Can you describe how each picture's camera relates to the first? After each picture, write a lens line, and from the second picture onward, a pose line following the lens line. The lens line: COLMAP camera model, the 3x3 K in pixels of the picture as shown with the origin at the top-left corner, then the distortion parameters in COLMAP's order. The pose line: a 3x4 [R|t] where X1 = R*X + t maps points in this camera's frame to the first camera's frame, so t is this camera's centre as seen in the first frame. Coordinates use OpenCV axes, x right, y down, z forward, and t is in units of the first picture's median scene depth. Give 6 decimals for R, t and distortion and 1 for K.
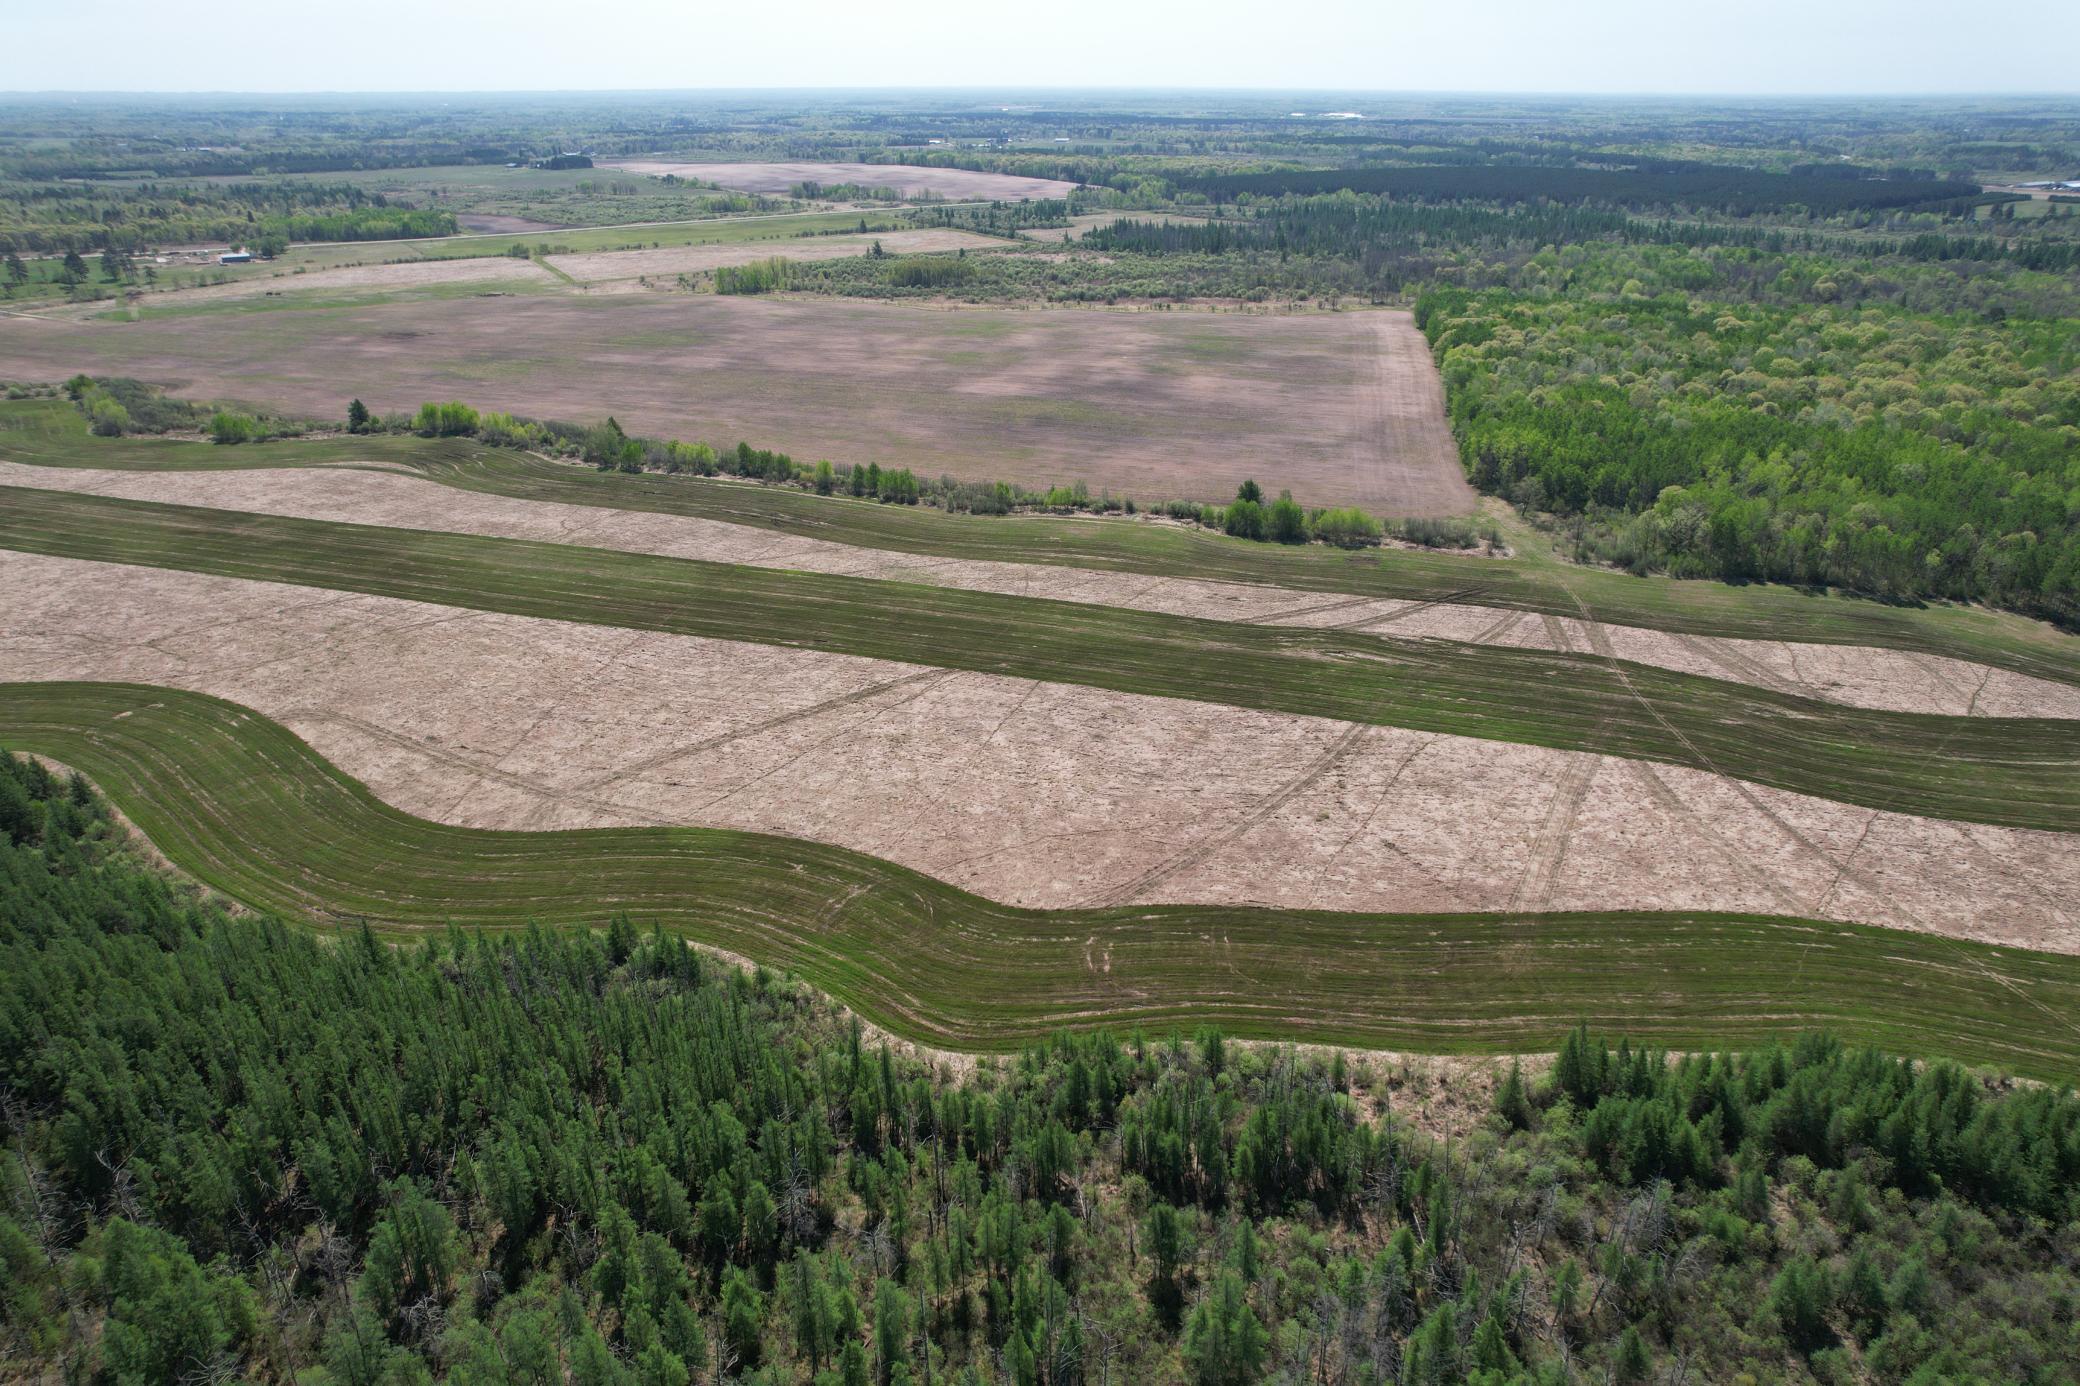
lens RADIAL K [[1338.9, 0, 1041.3], [0, 1338.9, 699.2], [0, 0, 1]] dist [-0.077416, 0.074528]
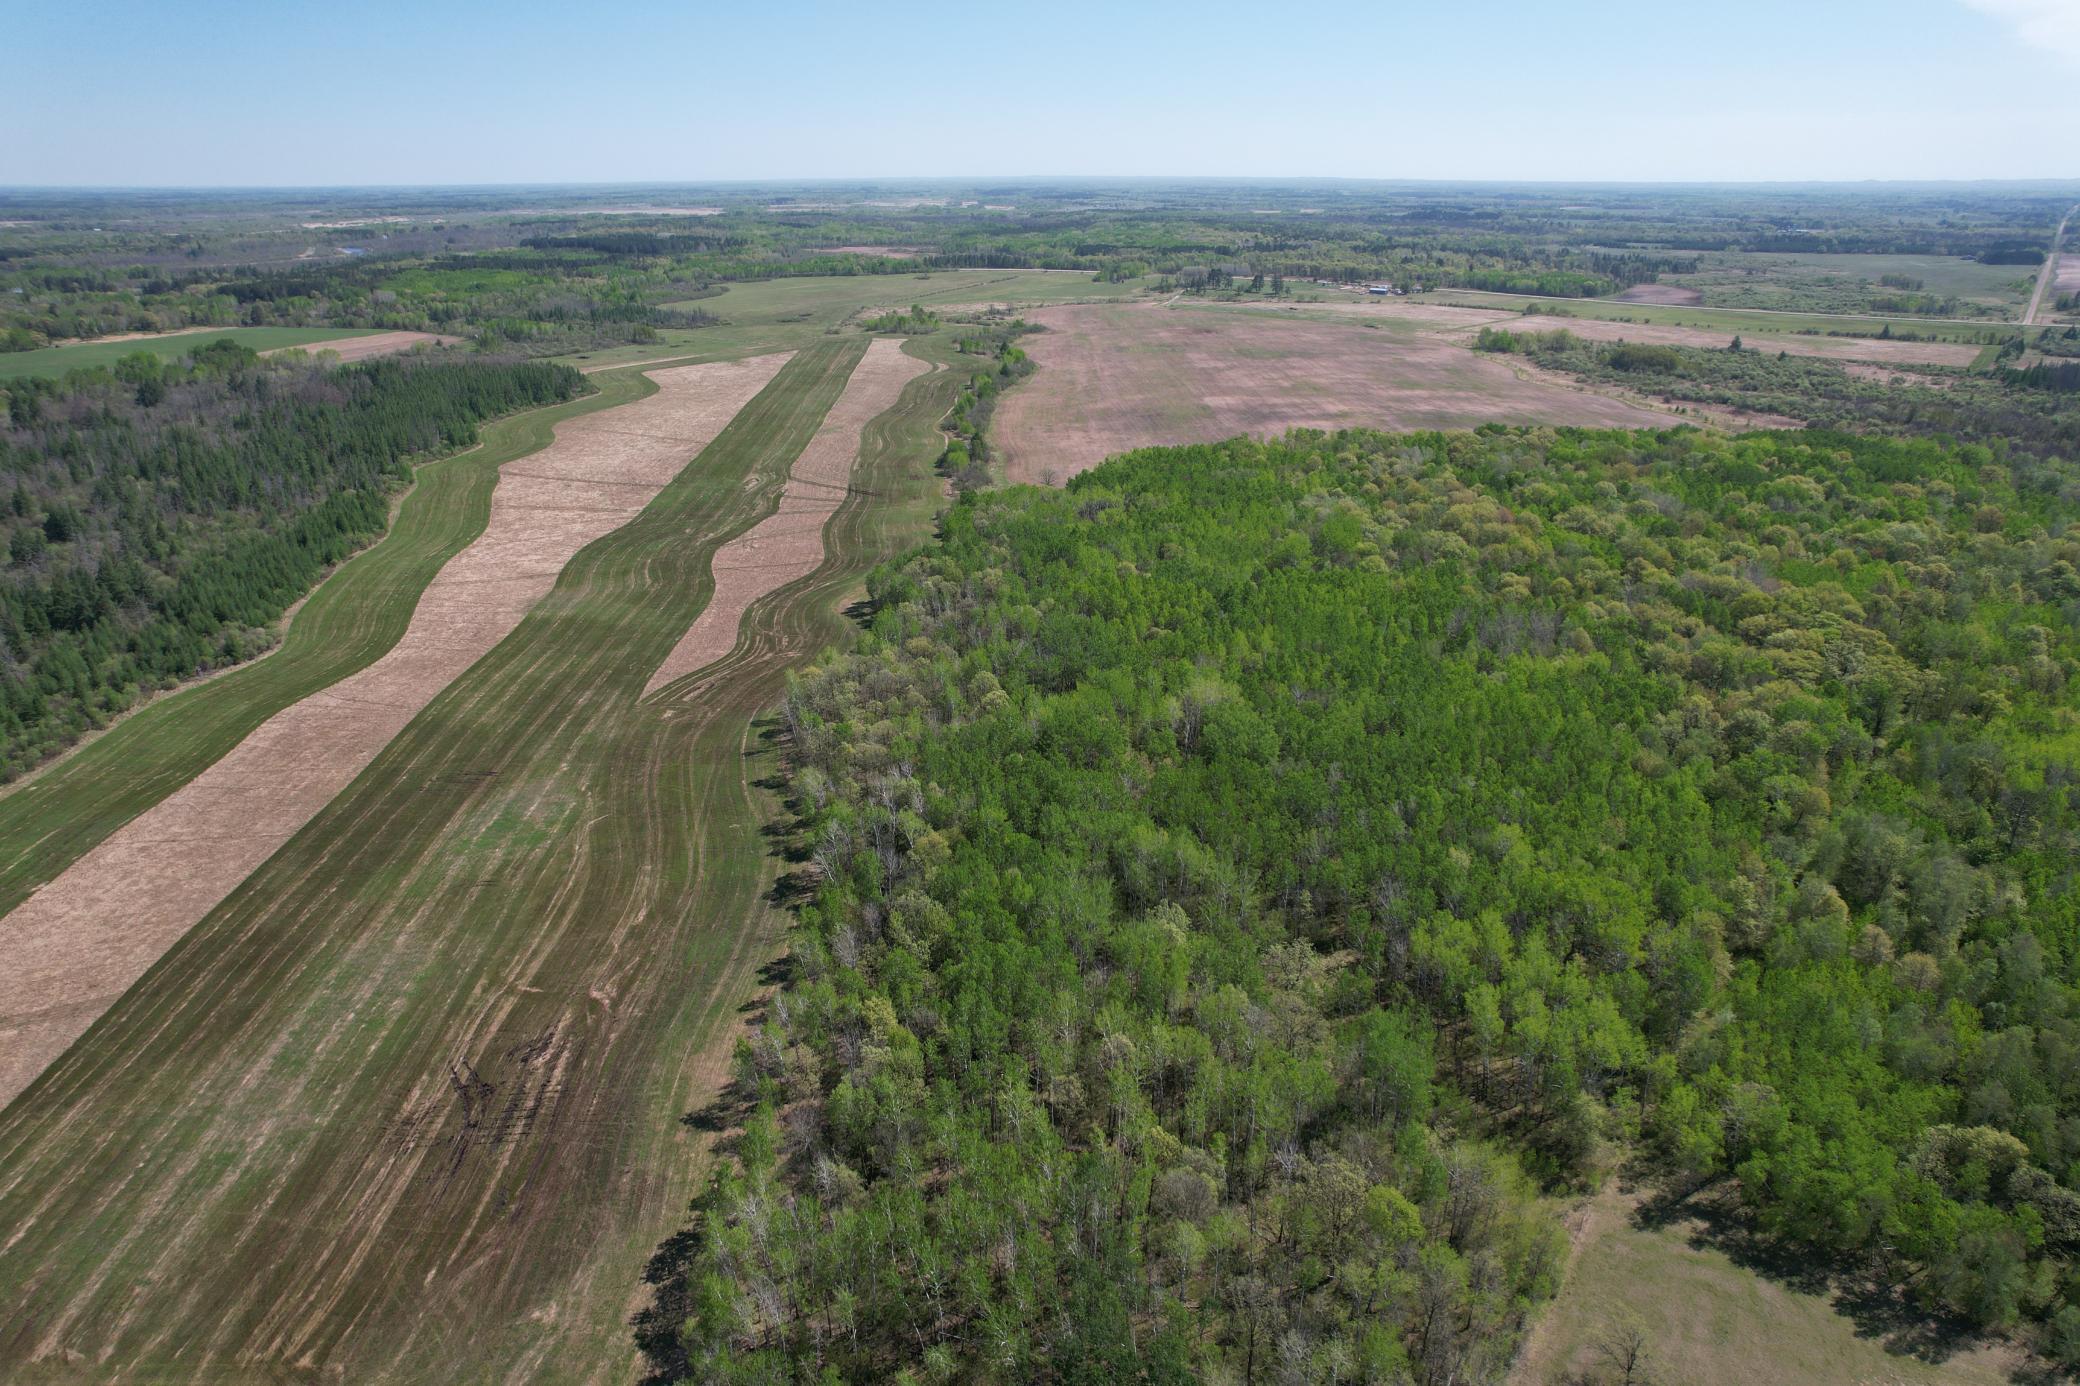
lens RADIAL K [[1338.9, 0, 1041.3], [0, 1338.9, 699.2], [0, 0, 1]] dist [-0.077416, 0.074528]
pose [[0.345241, 0.349534, -0.870997, 0.775021], [-0.398260, 0.894918, 0.201273, -0.109080], [0.849822, 0.277395, 0.448167, 0.227643]]
